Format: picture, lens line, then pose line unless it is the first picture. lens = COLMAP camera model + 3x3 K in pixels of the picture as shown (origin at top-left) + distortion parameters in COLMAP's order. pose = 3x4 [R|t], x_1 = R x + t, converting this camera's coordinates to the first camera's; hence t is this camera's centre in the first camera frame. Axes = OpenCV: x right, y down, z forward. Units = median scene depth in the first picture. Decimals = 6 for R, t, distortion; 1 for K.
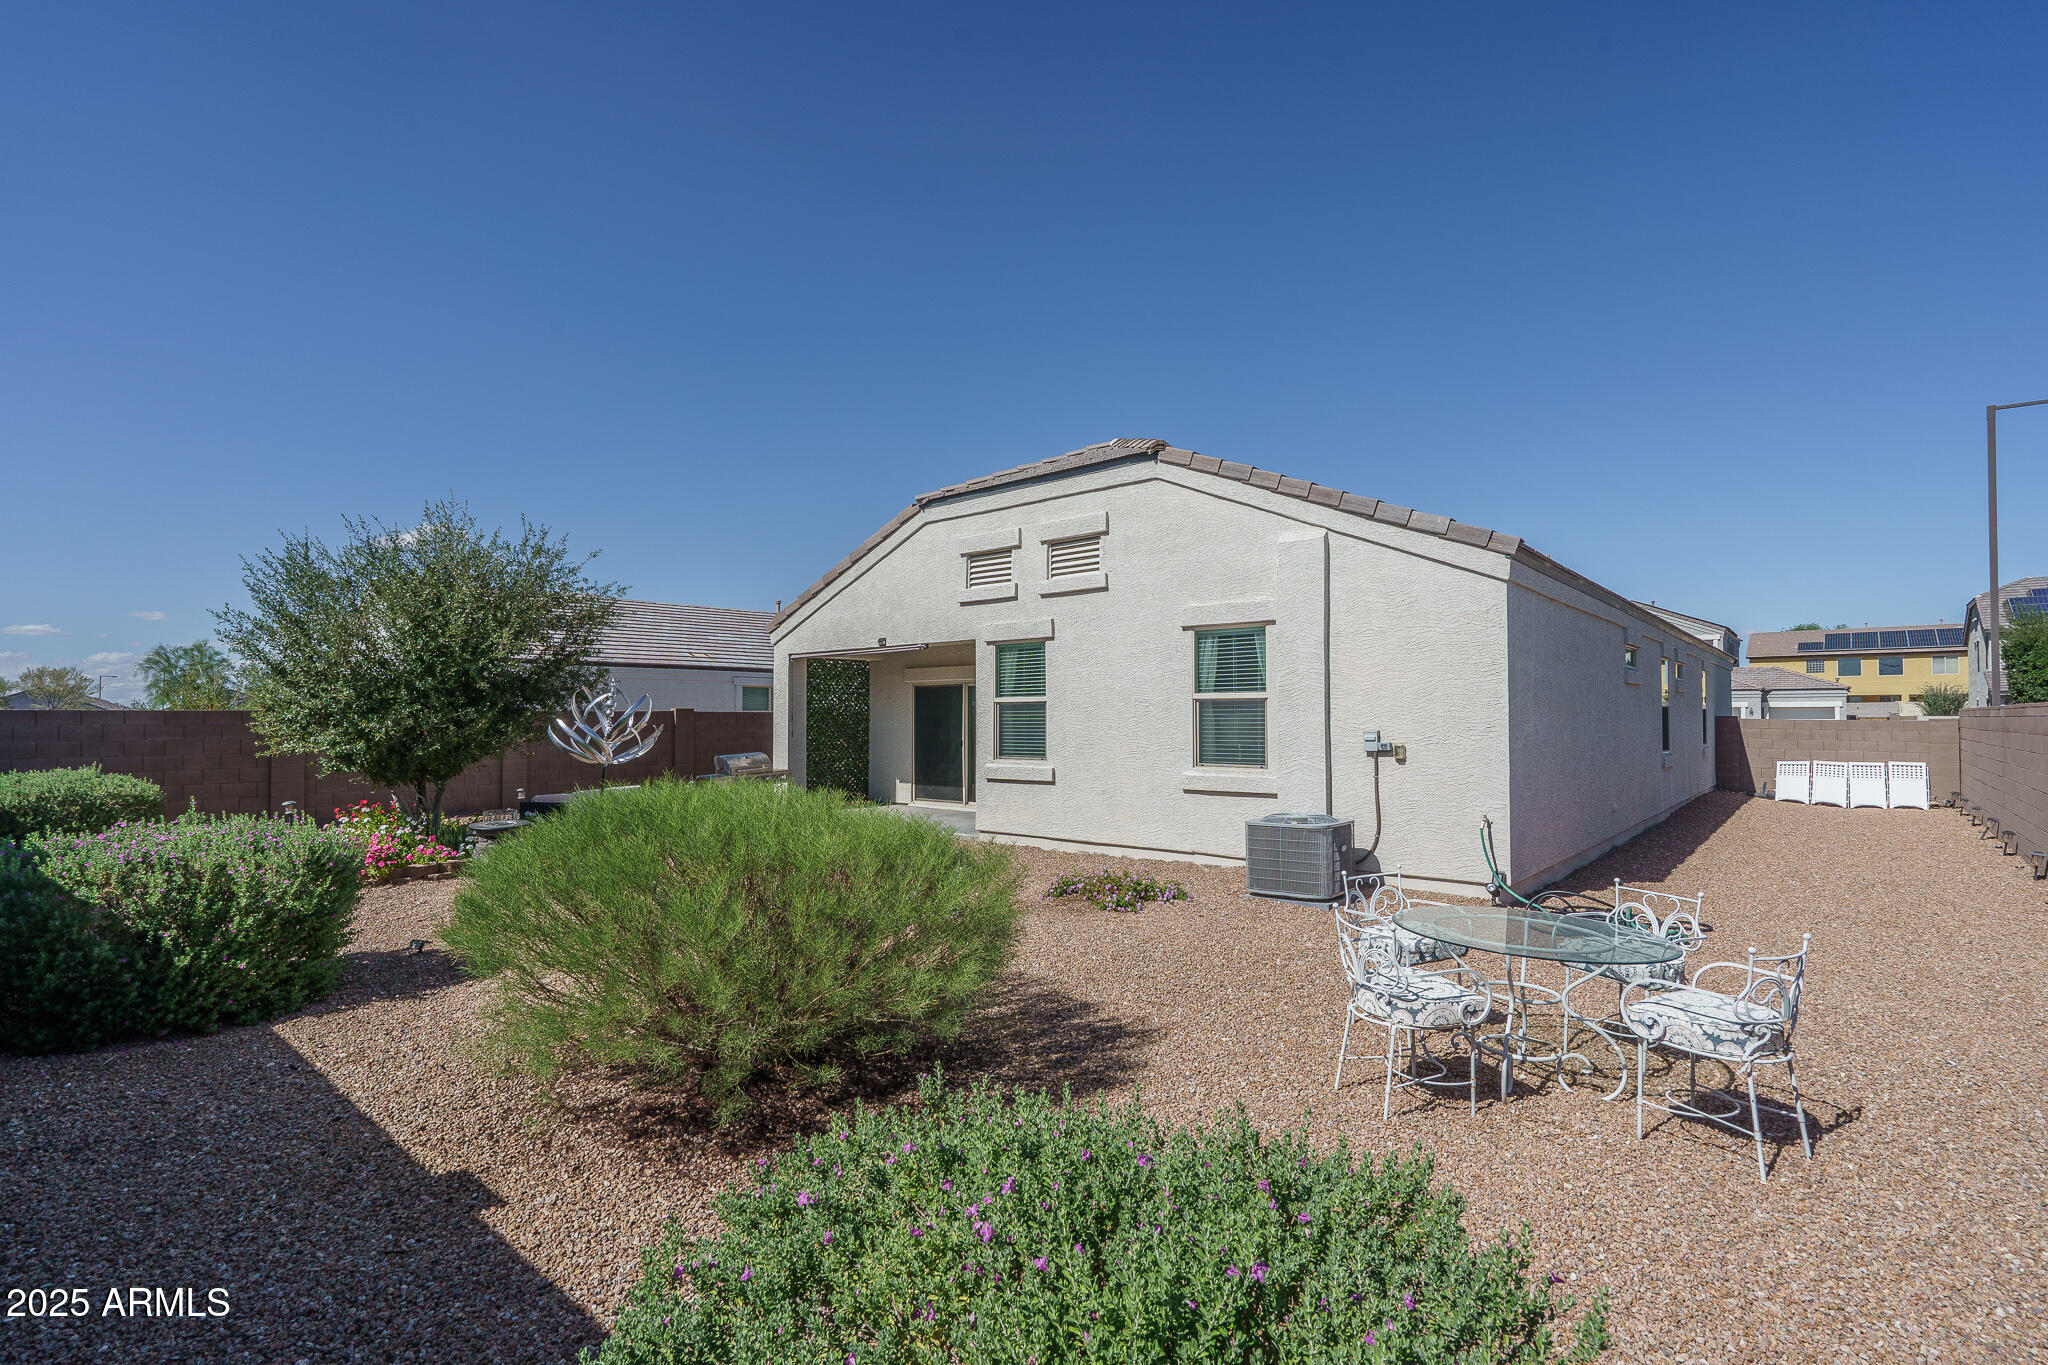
lens RADIAL K [[948.1, 0, 1037.7], [0, 948.1, 684.0], [0, 0, 1]] dist [0.001214, 0.001665]
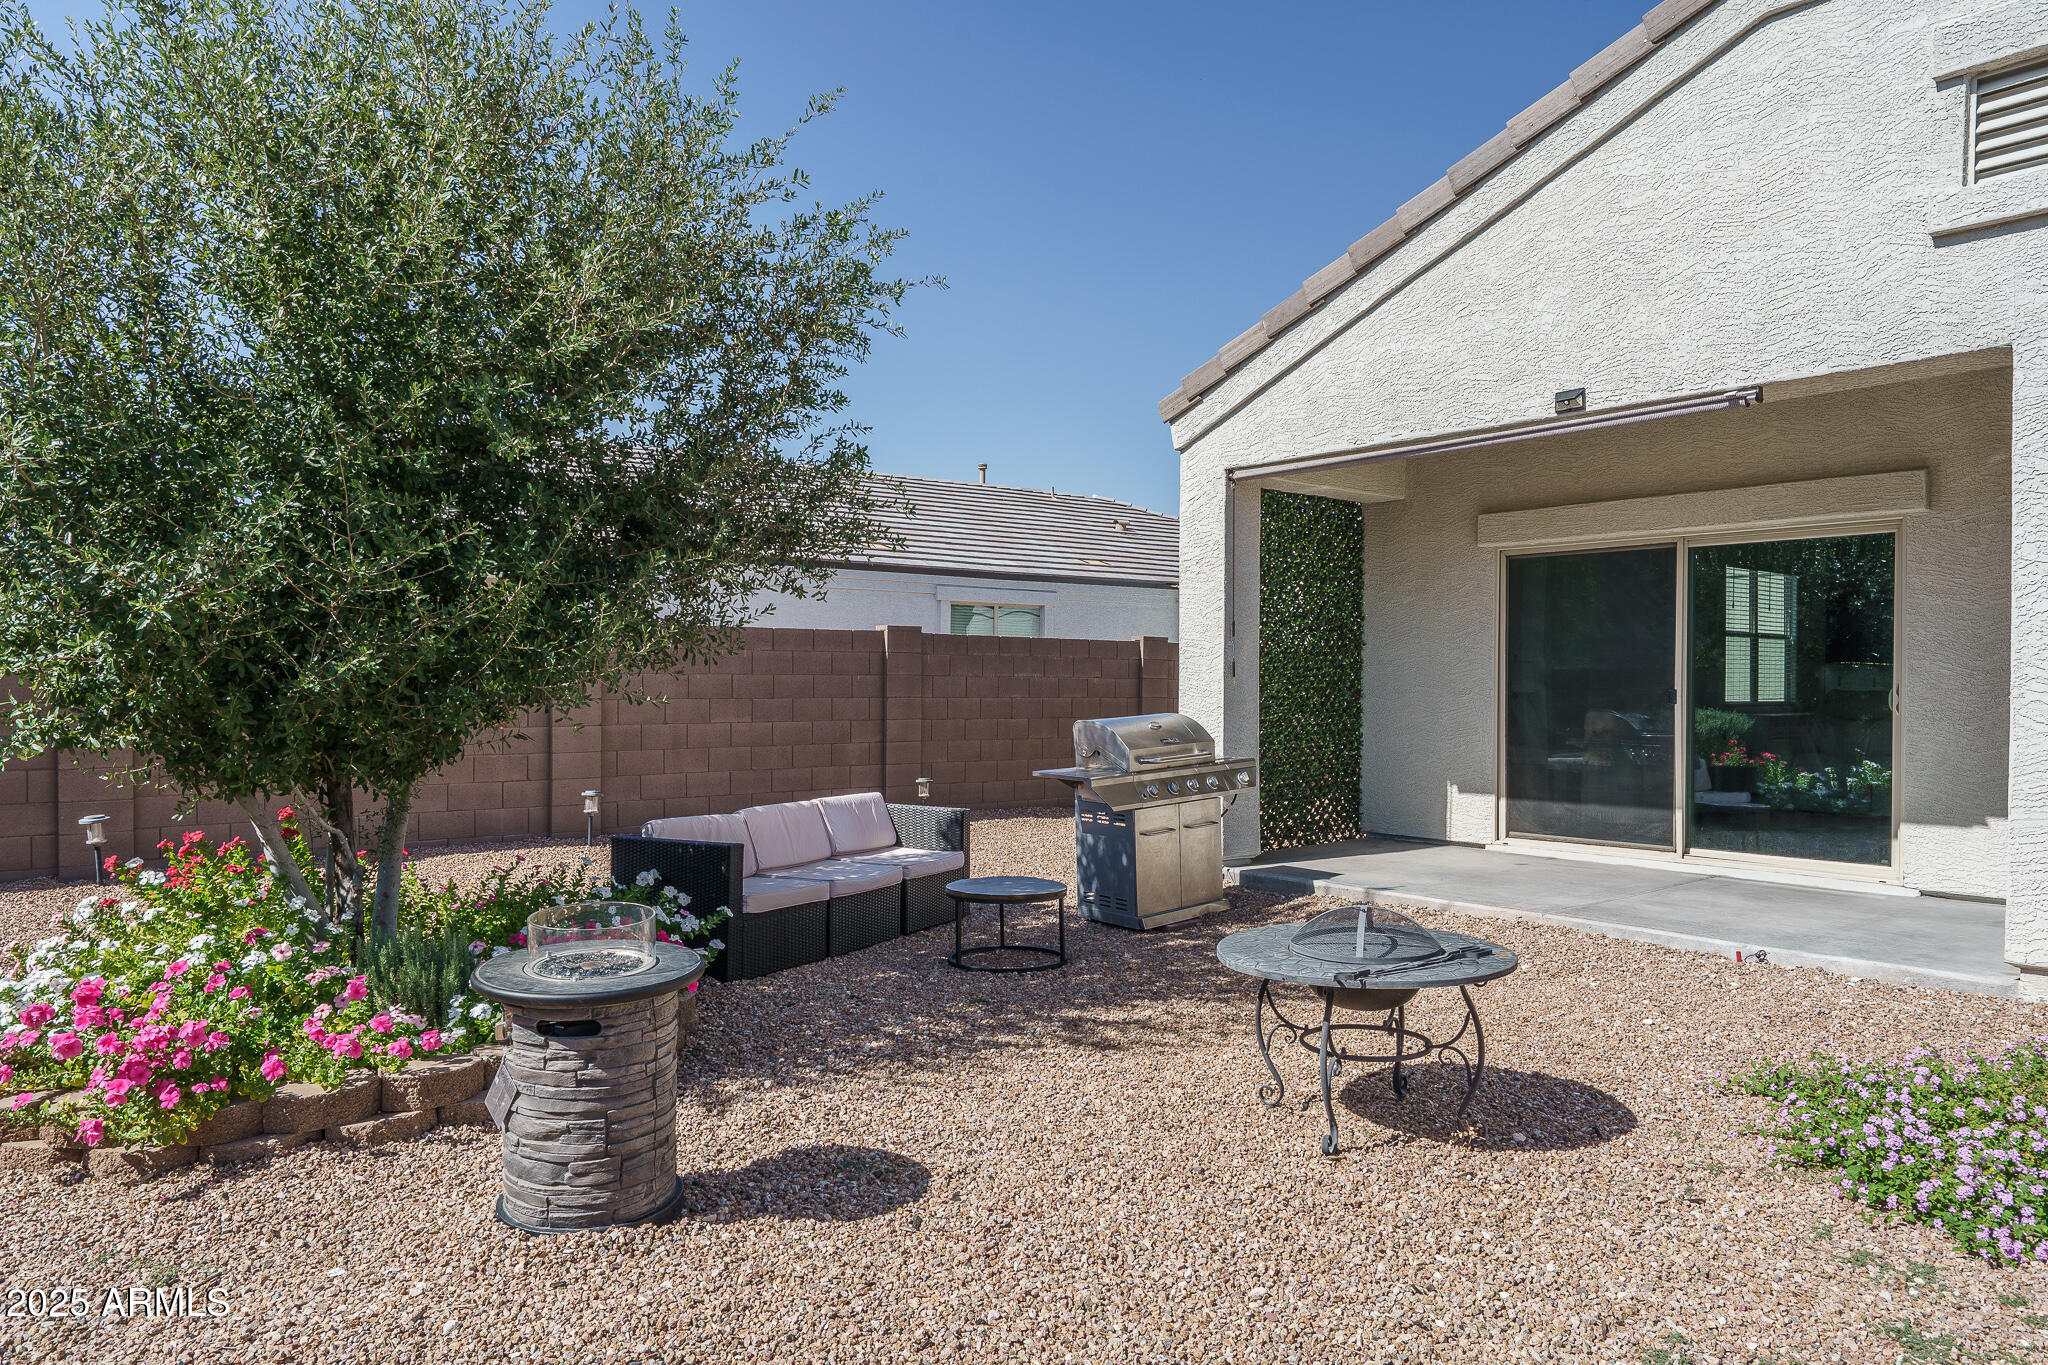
lens RADIAL K [[1240.5, 0, 1025.1], [0, 1240.5, 691.9], [0, 0, 1]] dist [0.000881, -0.000485]
pose [[0.991606, 0.007158, -0.129096, -0.362730], [-0.002394, 0.999312, 0.037021, 0.056165], [0.129272, -0.036401, 0.990941, 0.610320]]
